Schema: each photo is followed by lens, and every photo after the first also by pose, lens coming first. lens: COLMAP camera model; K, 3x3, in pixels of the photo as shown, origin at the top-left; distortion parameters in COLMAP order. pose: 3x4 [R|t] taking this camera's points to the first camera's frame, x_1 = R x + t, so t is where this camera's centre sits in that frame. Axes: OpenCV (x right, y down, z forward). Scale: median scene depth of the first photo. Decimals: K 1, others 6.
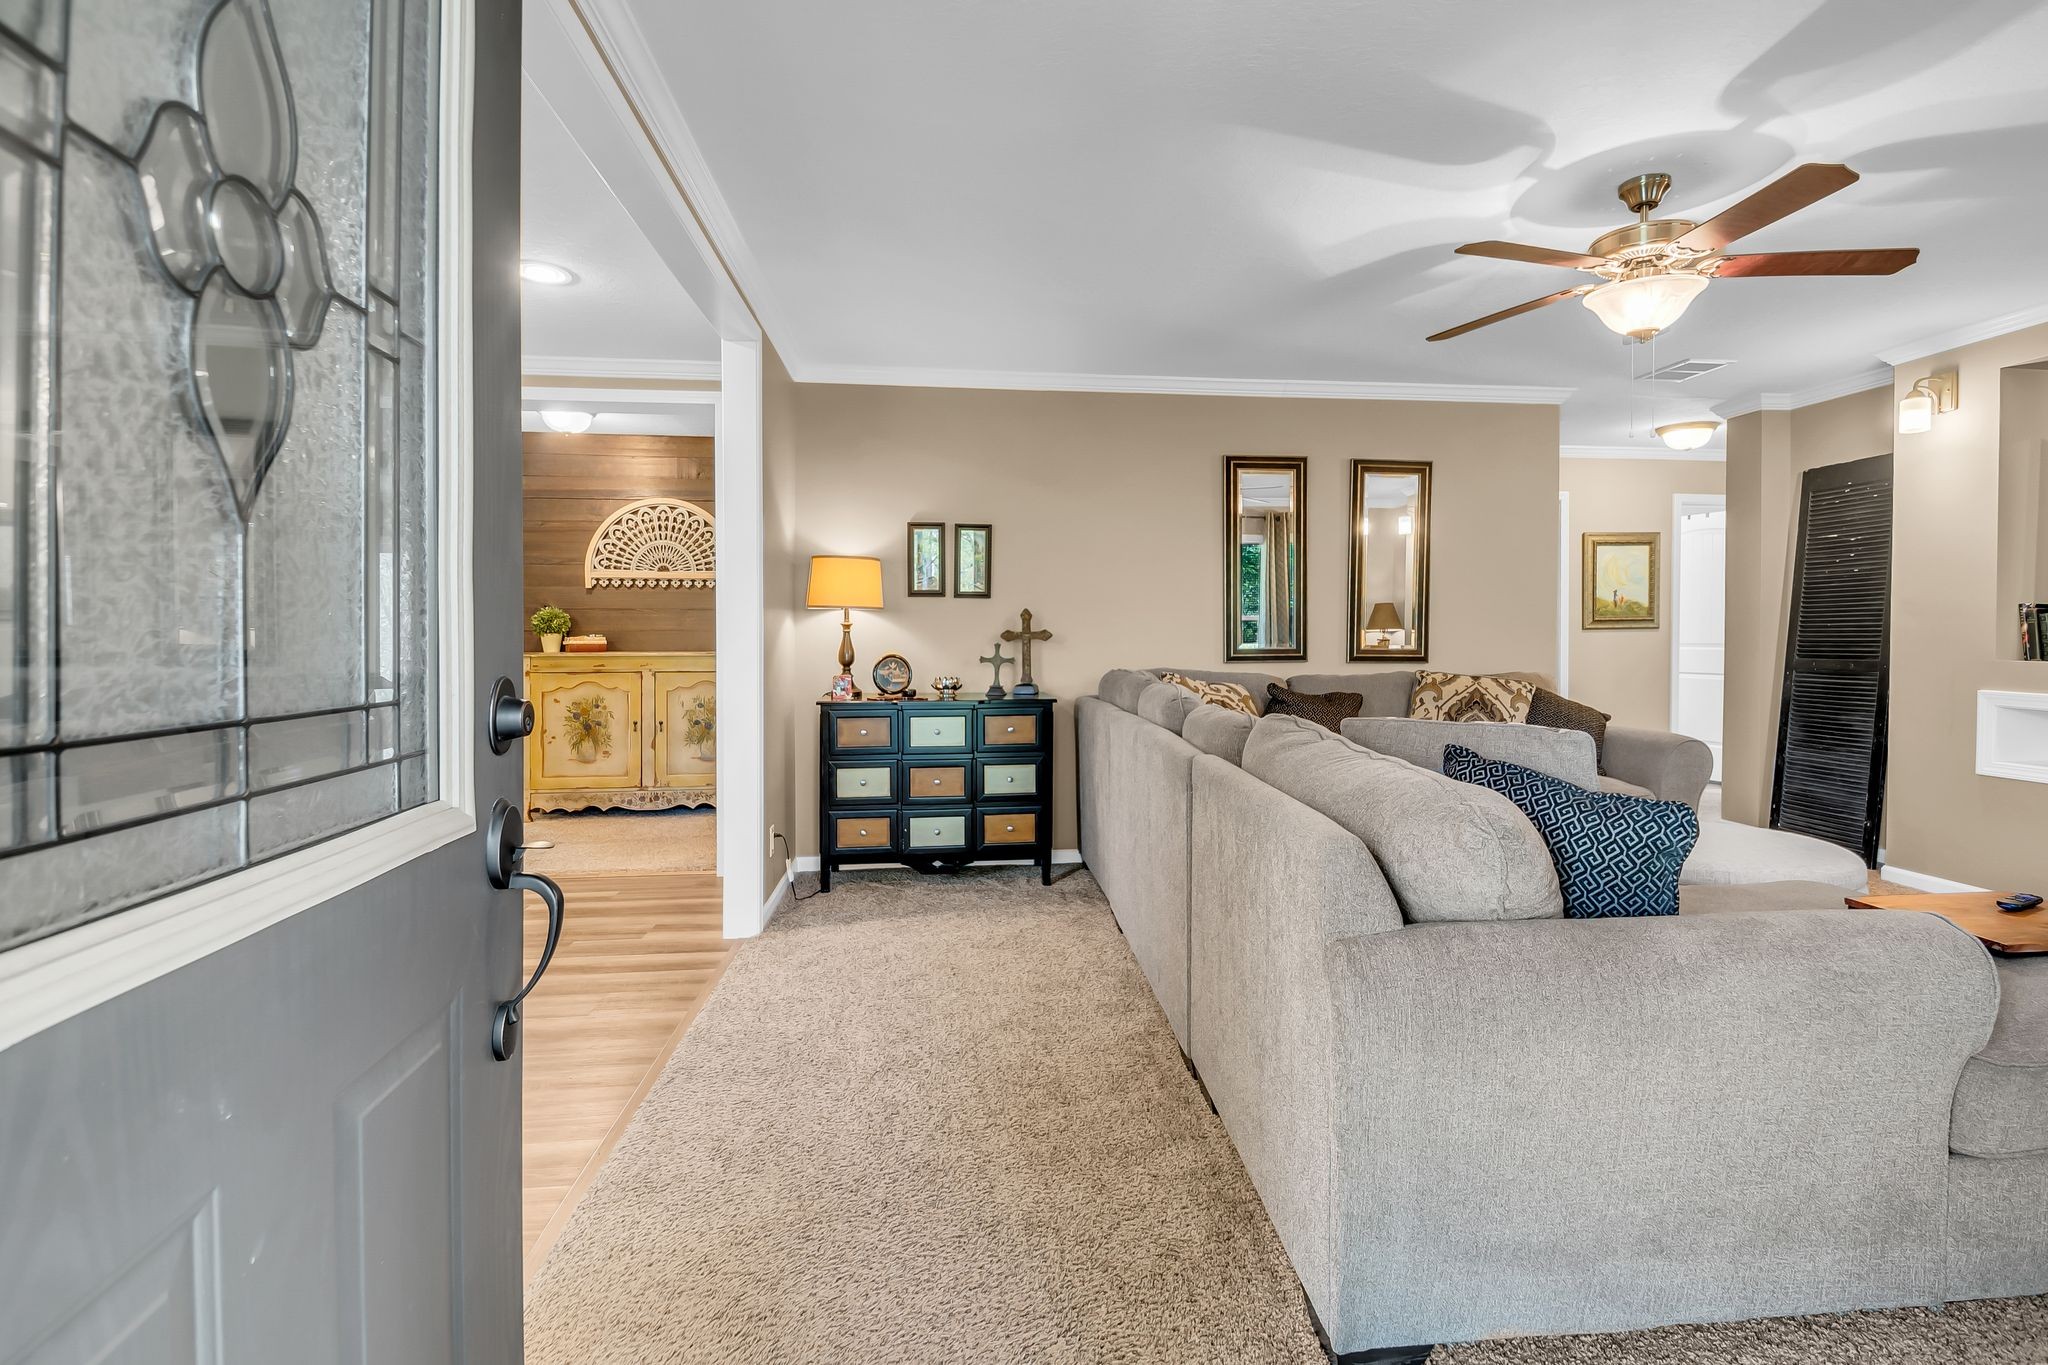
lens RADIAL K [[903.4, 0, 1028.9], [0, 903.4, 673.7], [0, 0, 1]] dist [0.016333, -0.018128]
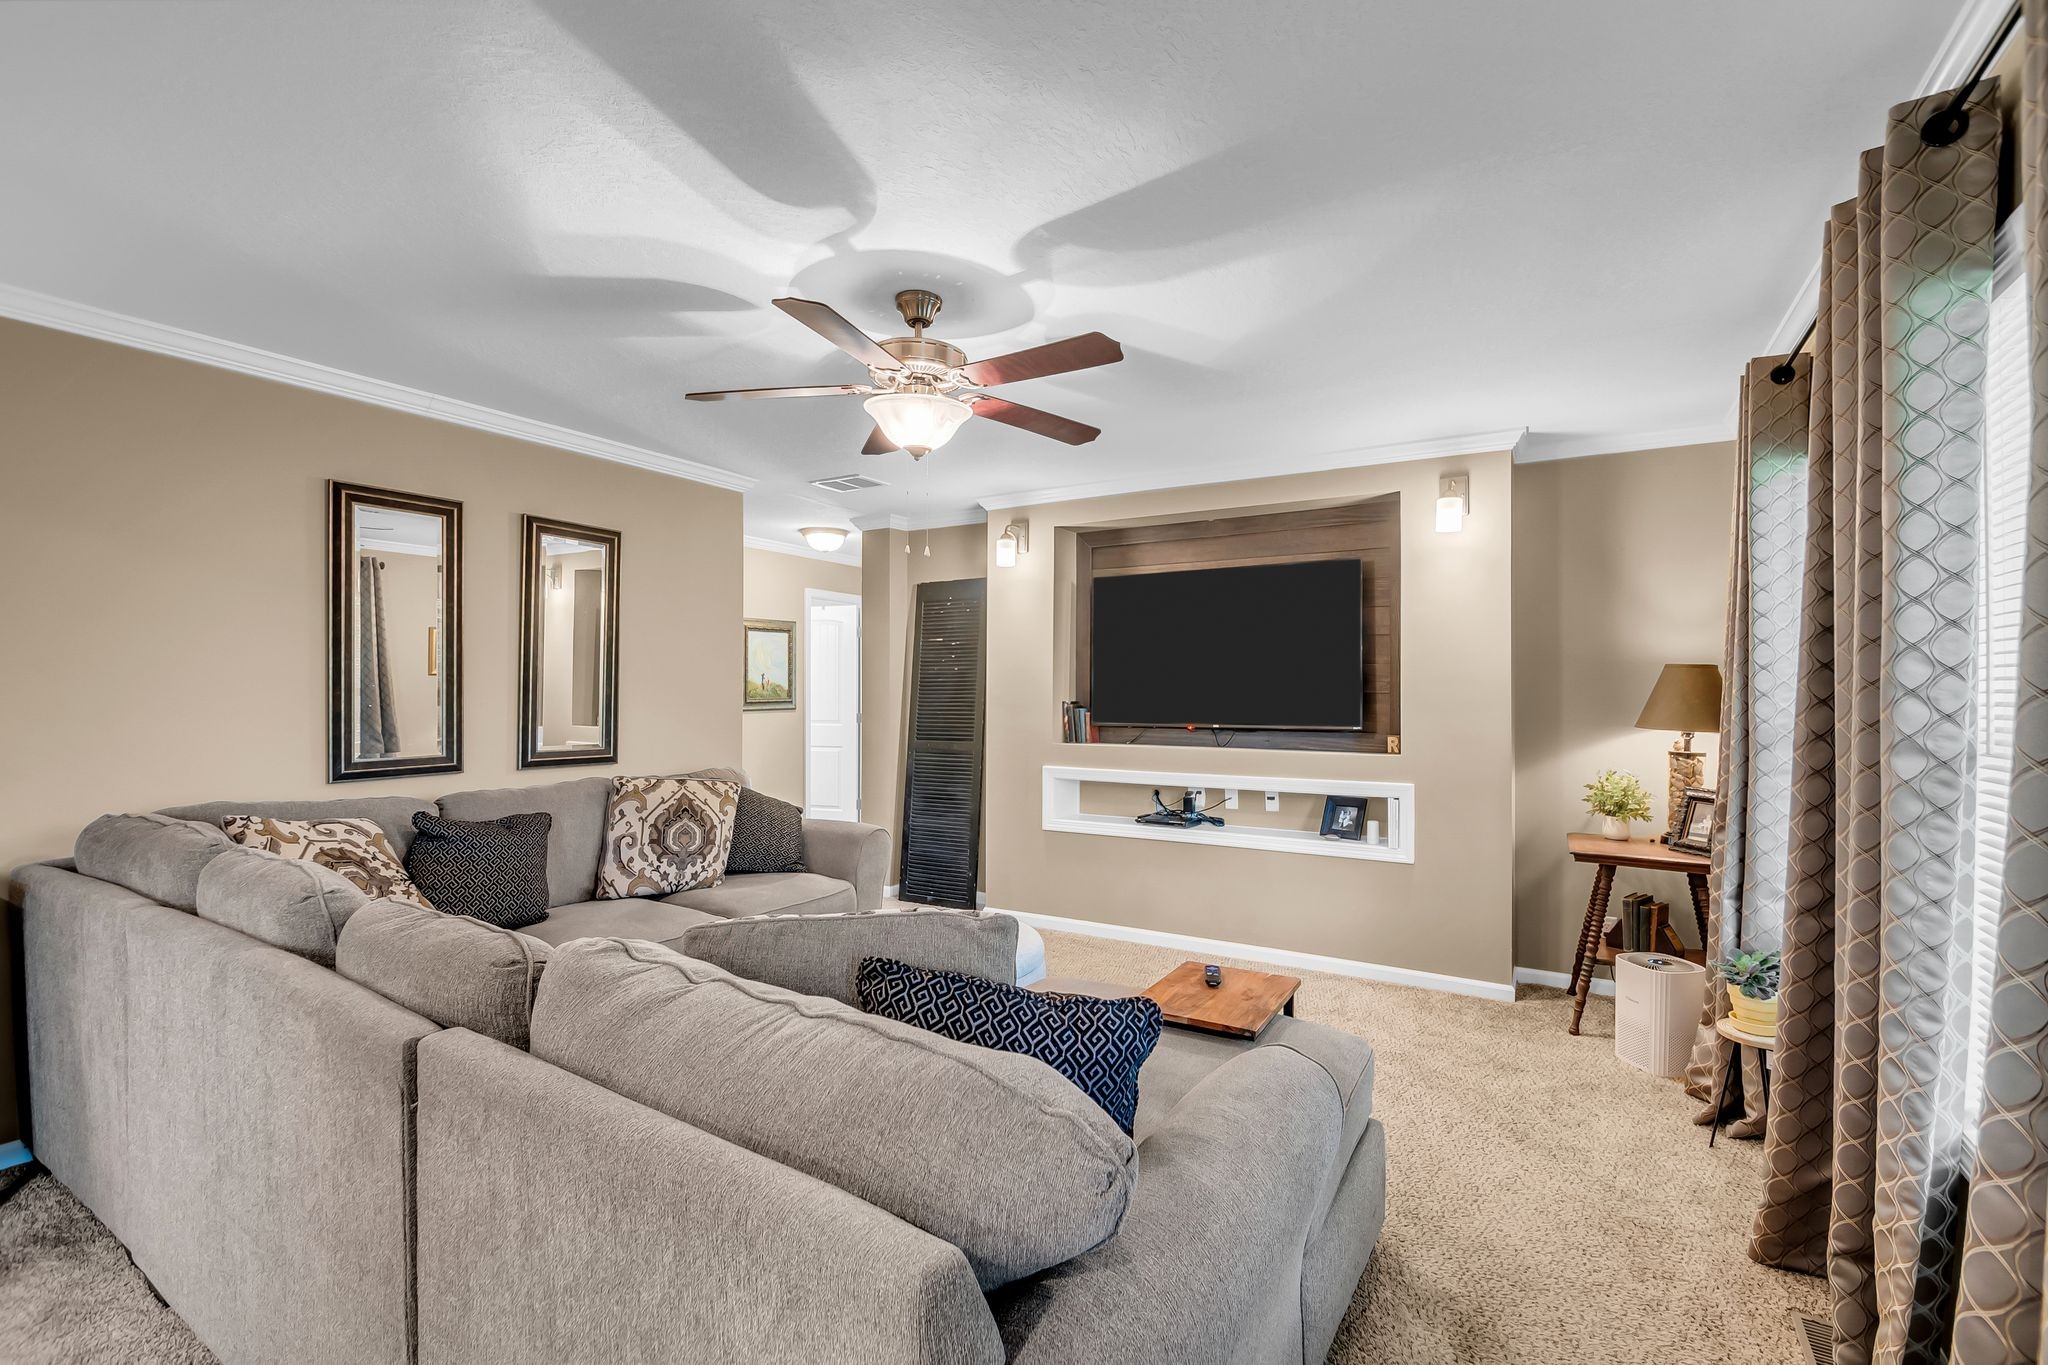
lens RADIAL K [[909.0, 0, 1032.7], [0, 909.0, 685.5], [0, 0, 1]] dist [0.026268, -0.023185]
pose [[0.594738, 0.005799, 0.803899, -0.023353], [0.035884, 0.998786, -0.033752, -0.046985], [-0.803118, 0.048921, 0.593808, 0.184798]]
